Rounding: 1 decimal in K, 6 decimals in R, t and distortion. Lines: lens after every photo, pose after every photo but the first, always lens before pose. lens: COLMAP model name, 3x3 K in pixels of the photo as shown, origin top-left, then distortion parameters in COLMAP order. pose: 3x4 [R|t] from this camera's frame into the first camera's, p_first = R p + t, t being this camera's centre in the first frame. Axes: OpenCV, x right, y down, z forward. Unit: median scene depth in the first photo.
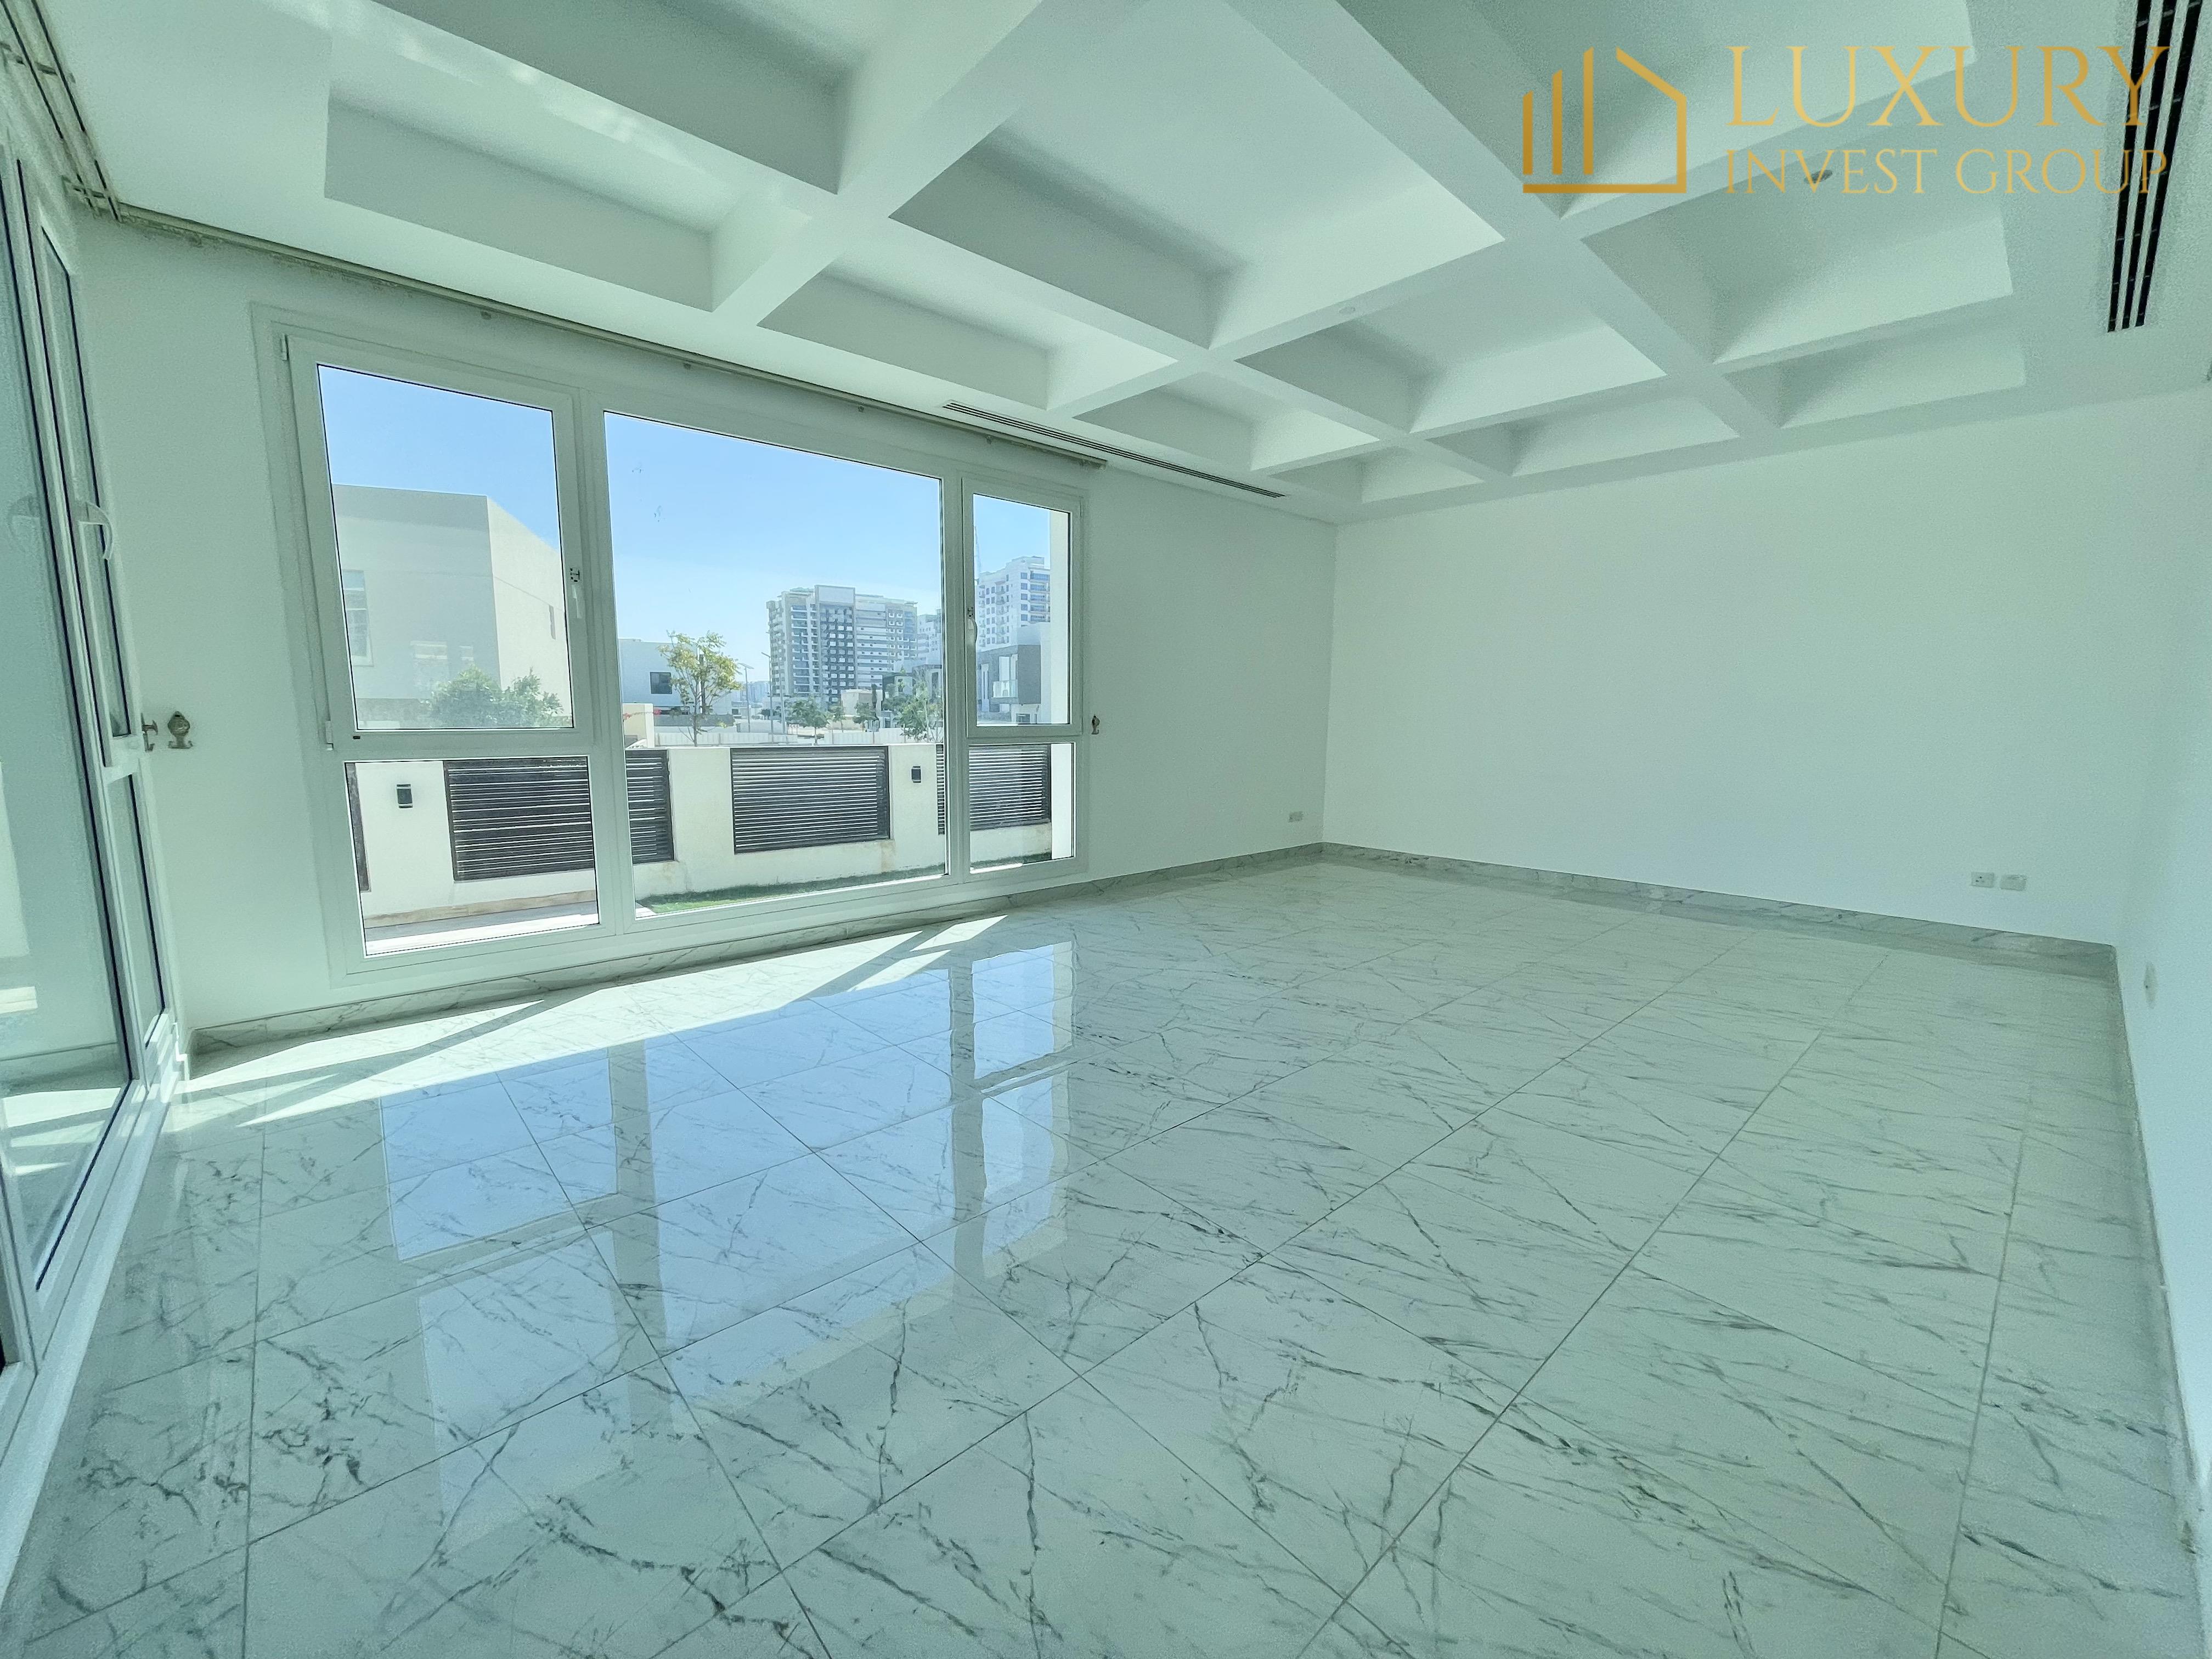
lens RADIAL K [[892.9, 0, 1106.2], [0, 892.9, 826.7], [0, 0, 1]] dist [-0.003974, 0.002661]
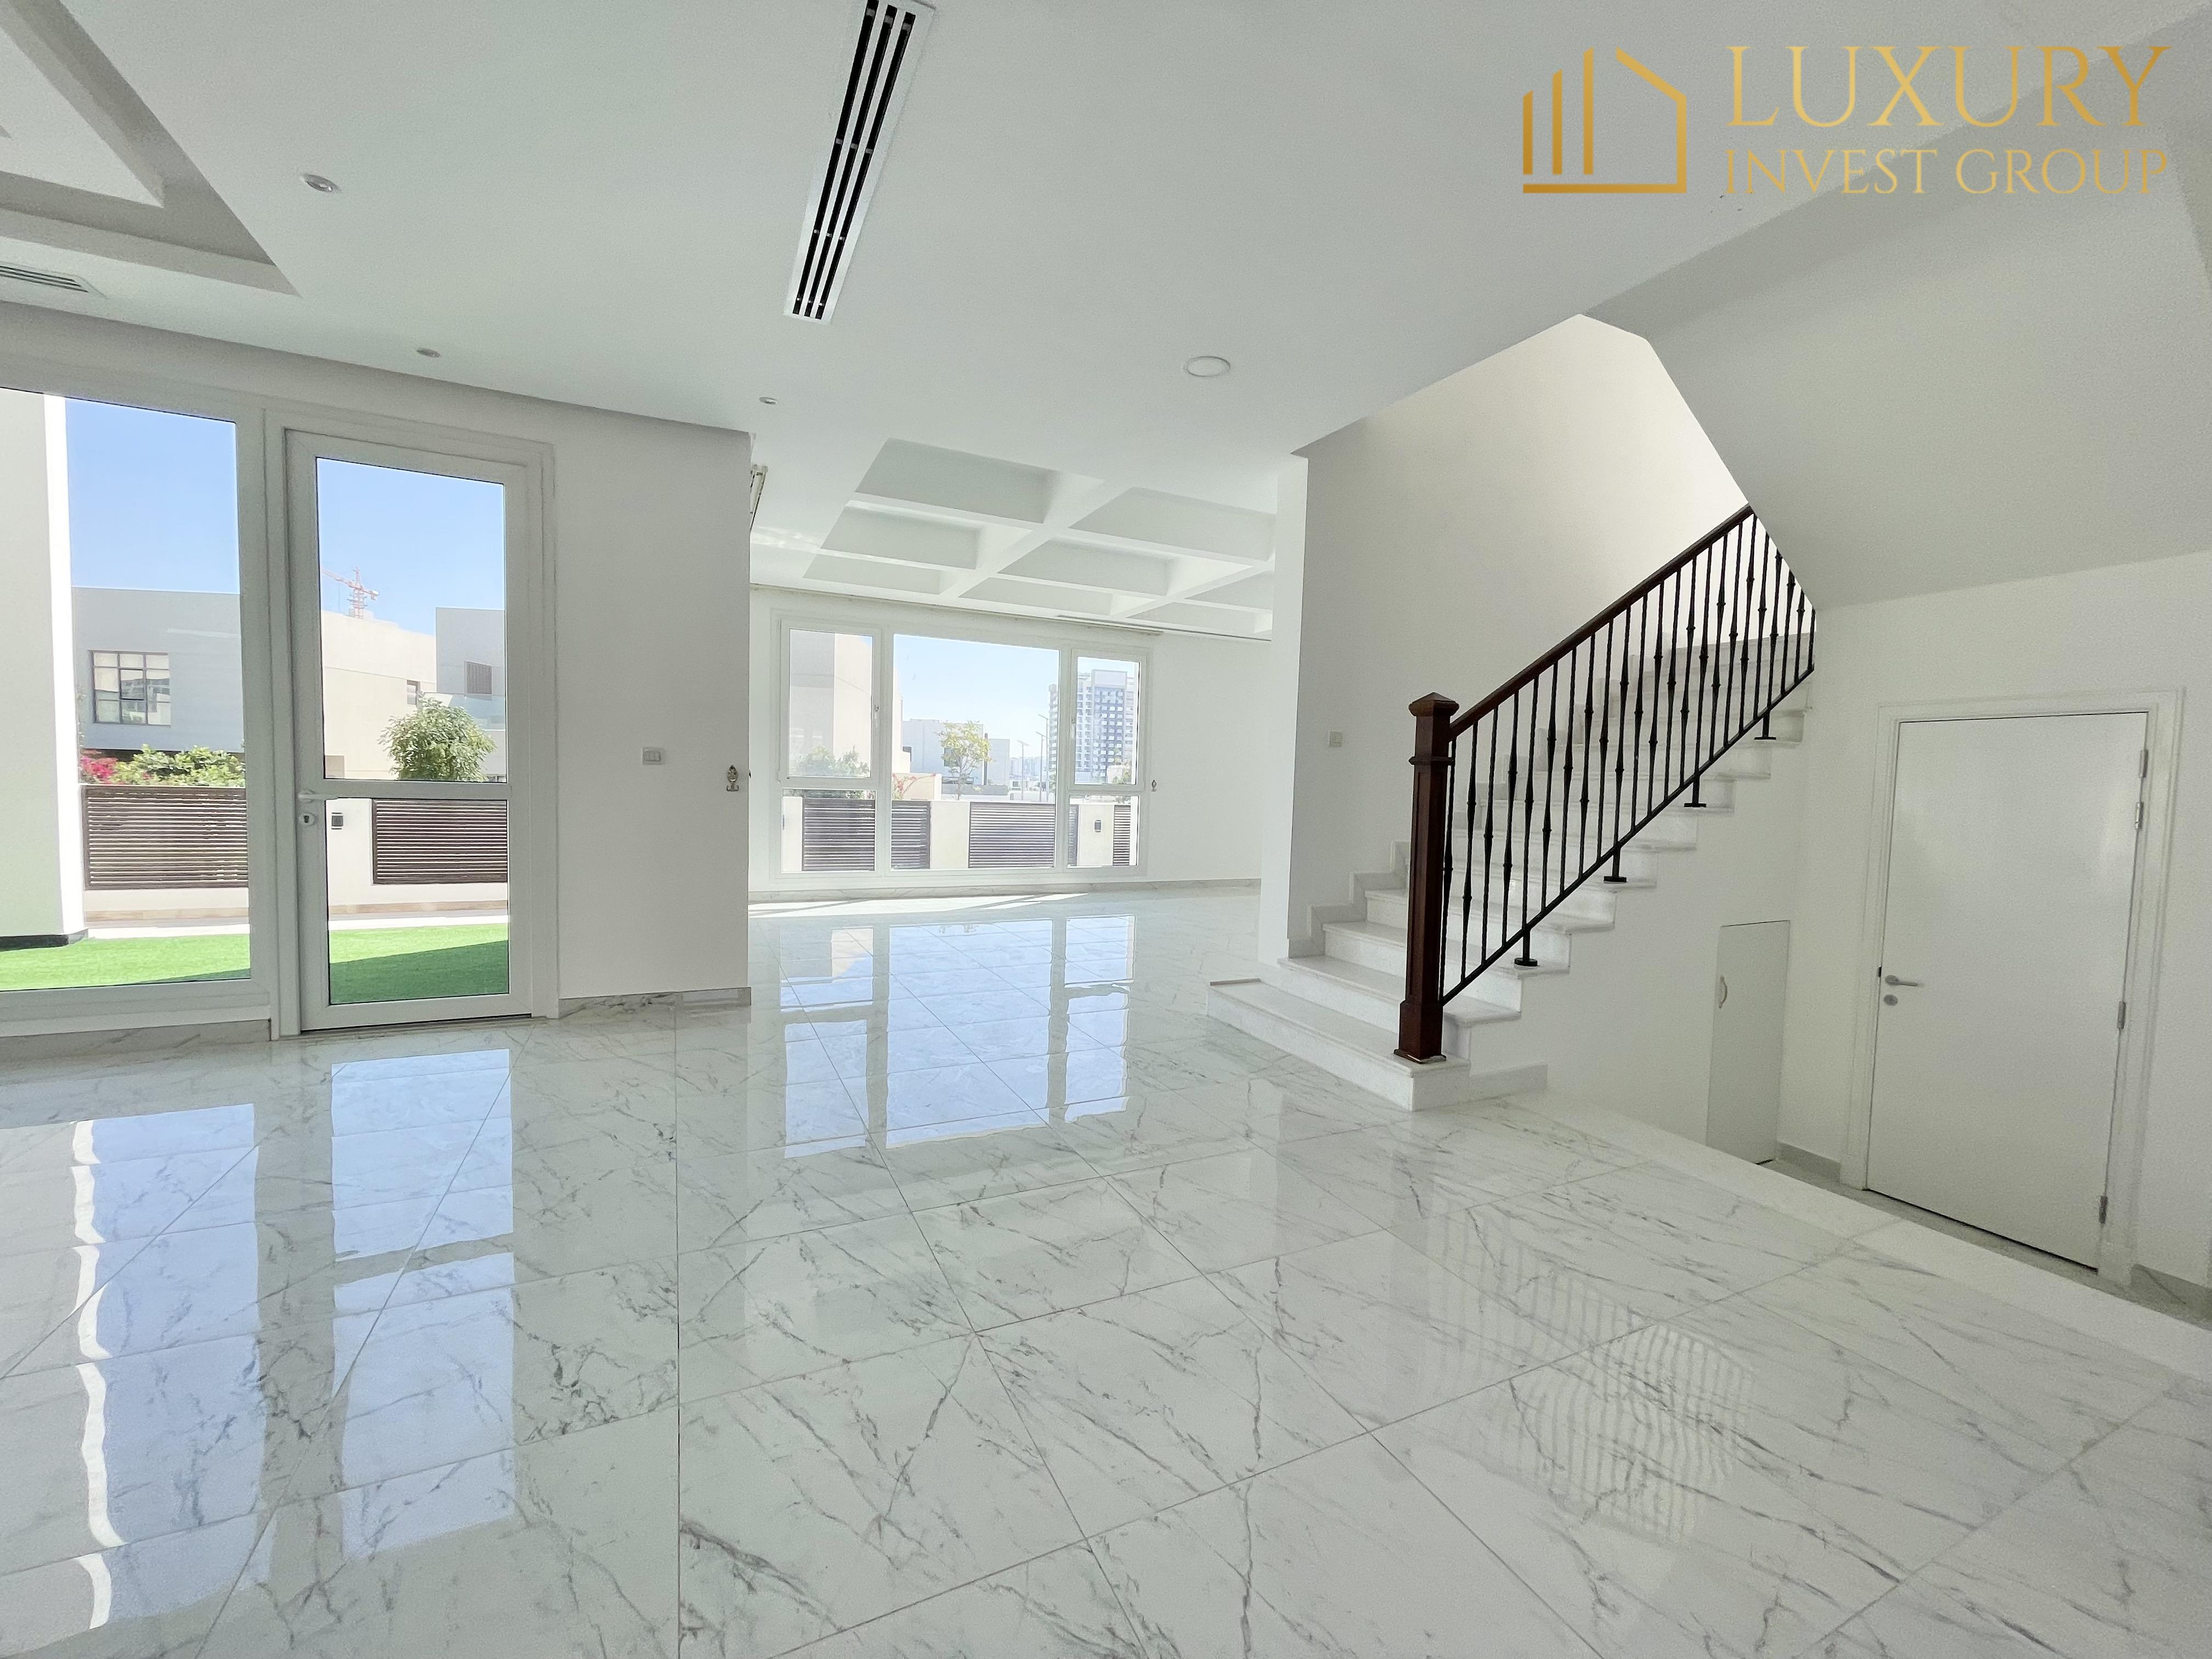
lens RADIAL K [[892.9, 0, 1103.4], [0, 892.9, 838.2], [0, 0, 1]] dist [-0.003974, 0.002661]
pose [[0.956405, 0.038501, -0.289496, 0.376094], [-0.059624, 0.996135, -0.064499, 0.092577], [0.285894, 0.078948, 0.955004, -0.583436]]
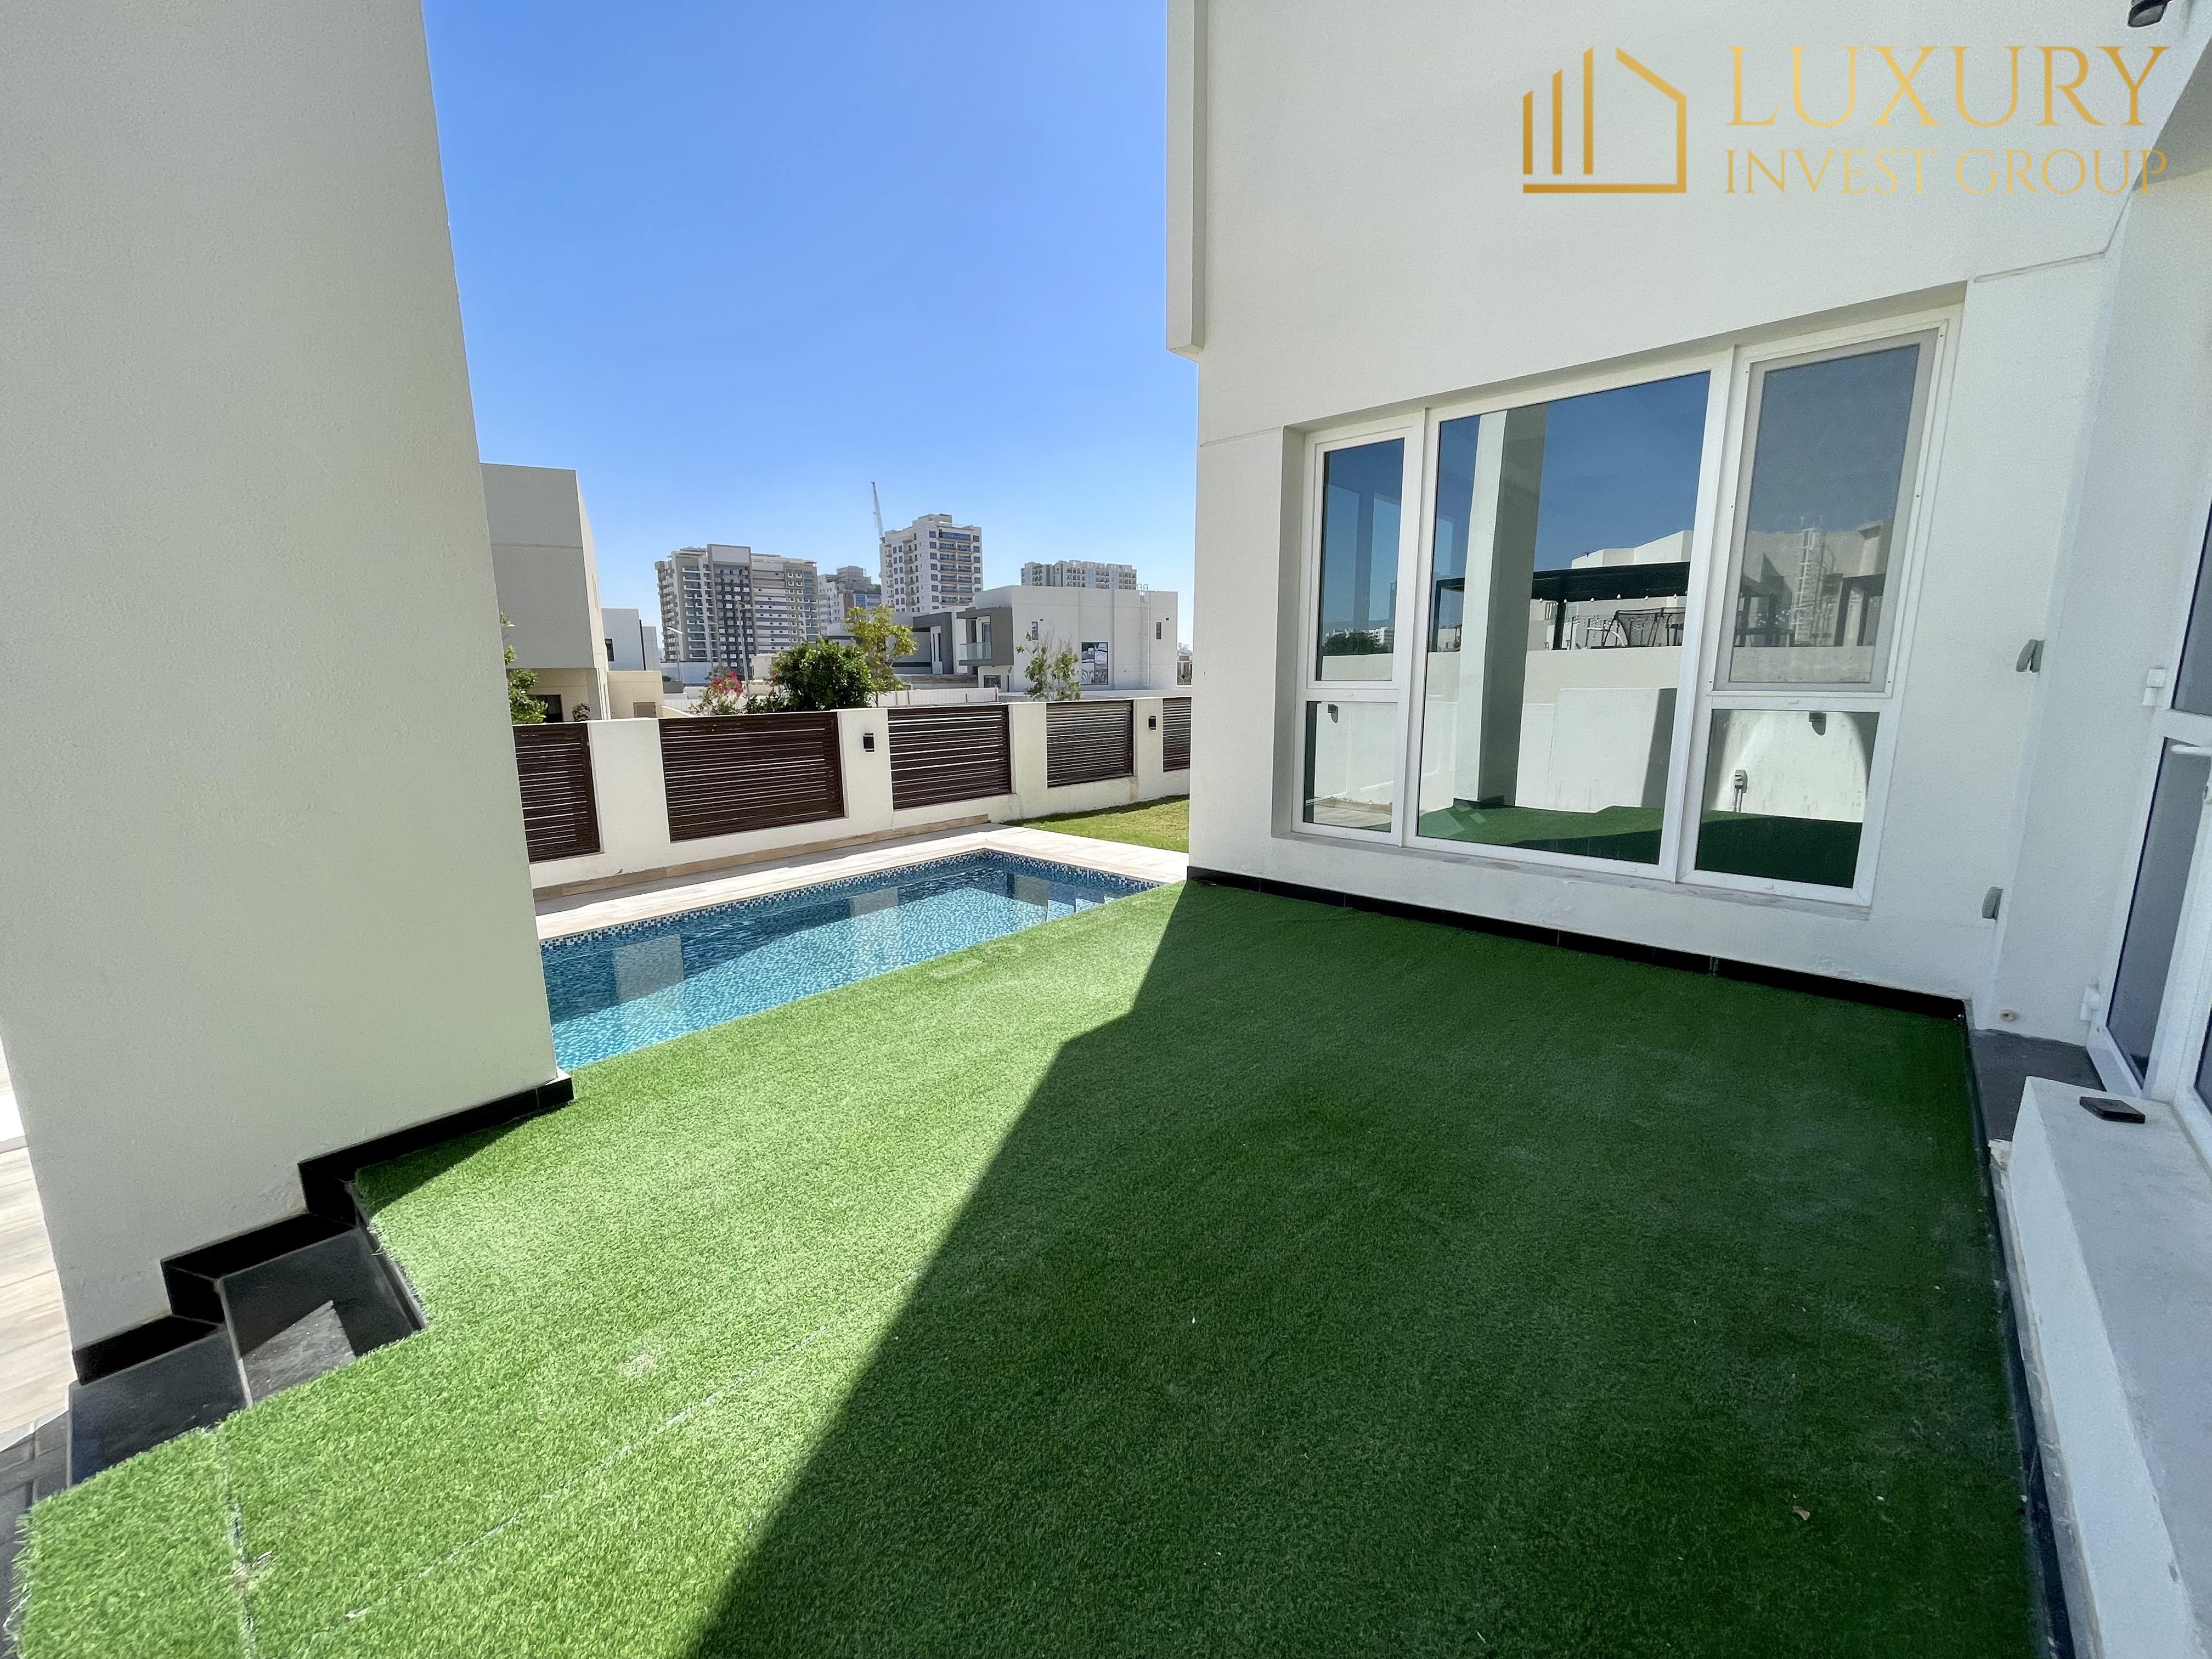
lens RADIAL K [[892.9, 0, 1092.5], [0, 892.9, 841.0], [0, 0, 1]] dist [-0.003974, 0.002661]
pose [[0.994666, -0.035124, 0.096982, -0.848859], [0.029338, 0.997740, 0.060454, 0.054476], [-0.098887, -0.057287, 0.993448, -0.436862]]
